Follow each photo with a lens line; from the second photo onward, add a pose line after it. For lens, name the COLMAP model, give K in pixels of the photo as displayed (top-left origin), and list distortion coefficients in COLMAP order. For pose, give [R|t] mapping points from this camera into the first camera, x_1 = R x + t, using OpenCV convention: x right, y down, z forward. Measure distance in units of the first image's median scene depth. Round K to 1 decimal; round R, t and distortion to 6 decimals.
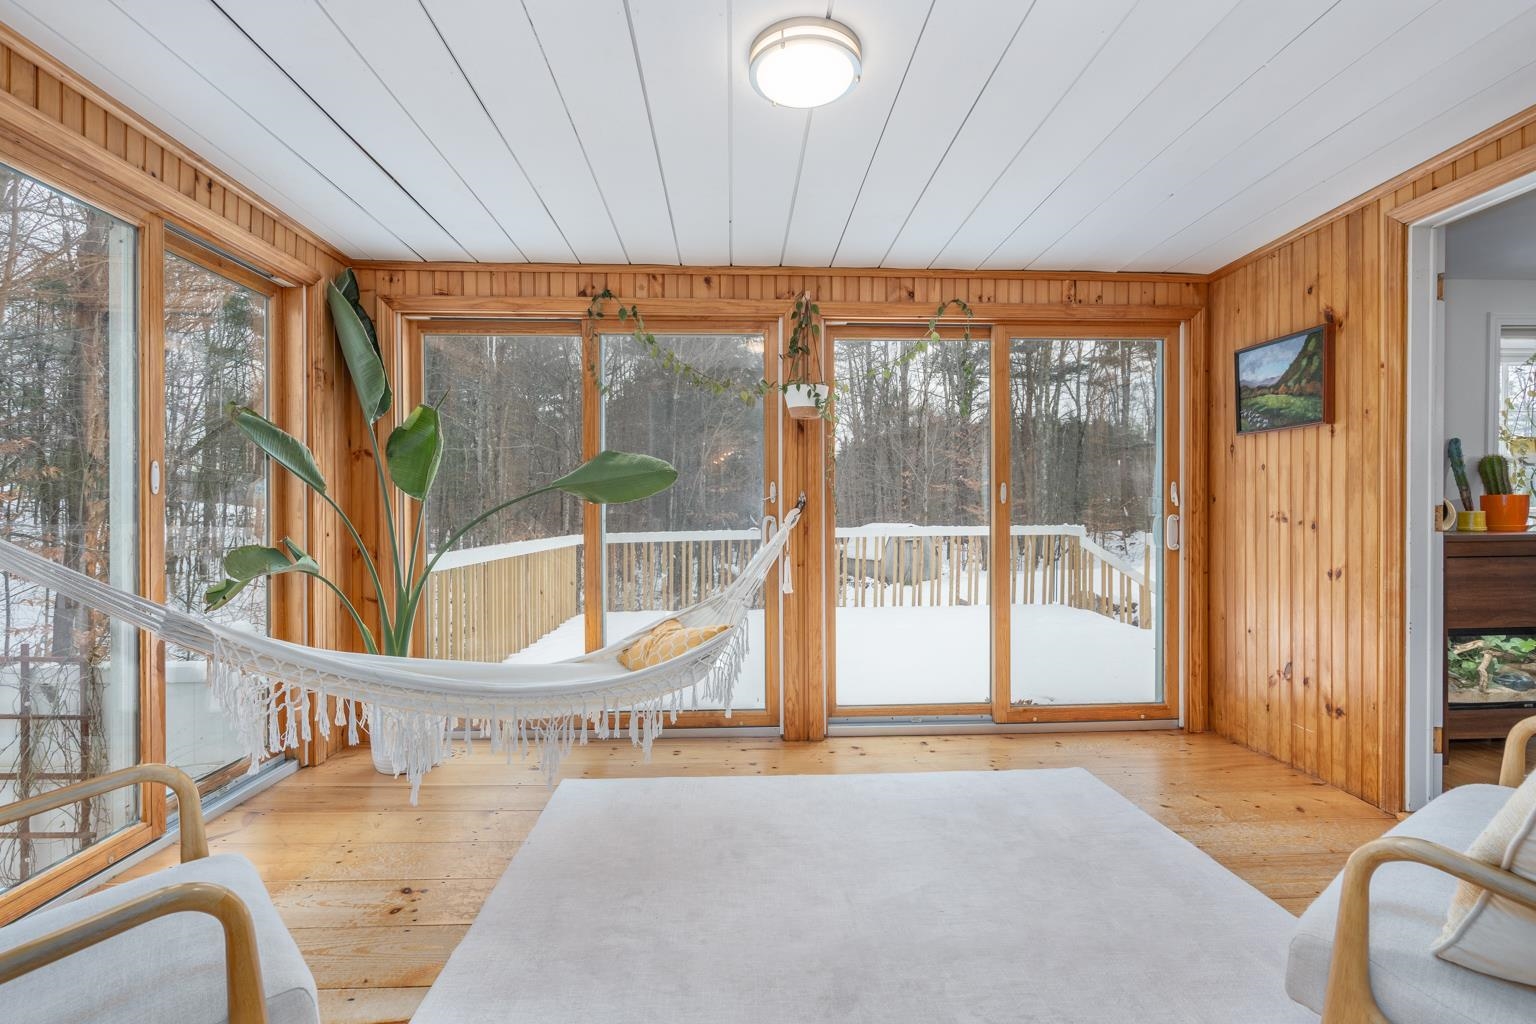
lens RADIAL K [[700.9, 0, 766.3], [0, 700.9, 513.1], [0, 0, 1]] dist [-0.002491, 0.000152]
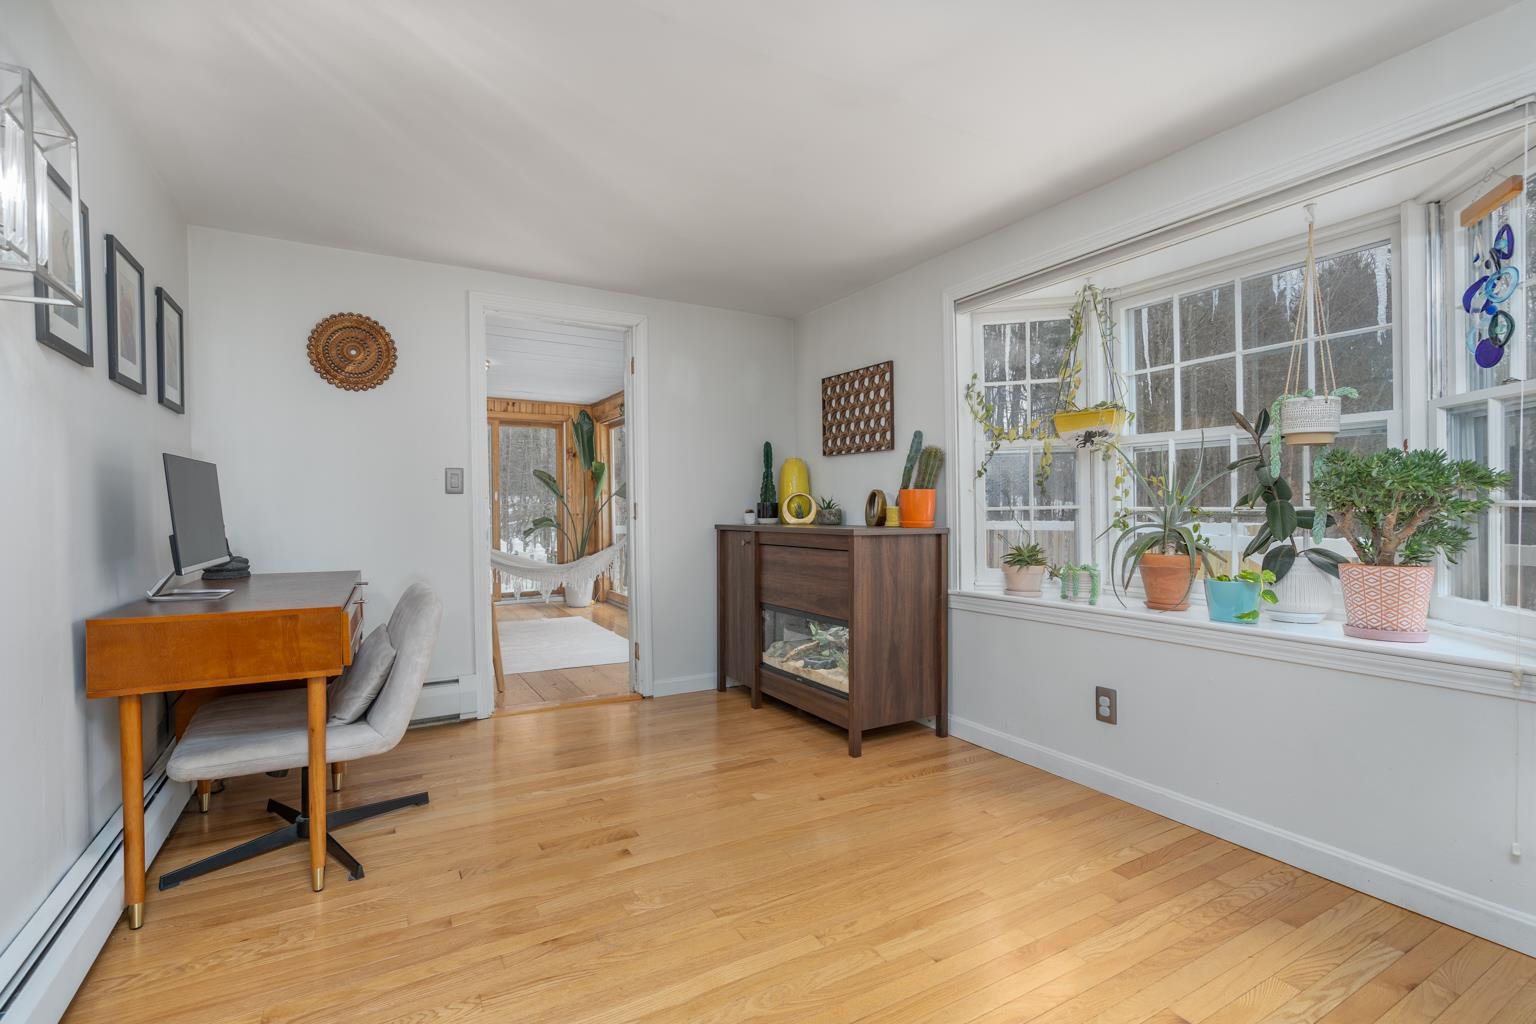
lens RADIAL K [[700.9, 0, 766.3], [0, 700.9, 513.1], [0, 0, 1]] dist [-0.002491, 0.000152]
pose [[0.468281, 0.005321, -0.883563, 2.050944], [0.007740, 0.999919, 0.010123, -0.004379], [0.883546, -0.011579, 0.468202, 0.427267]]
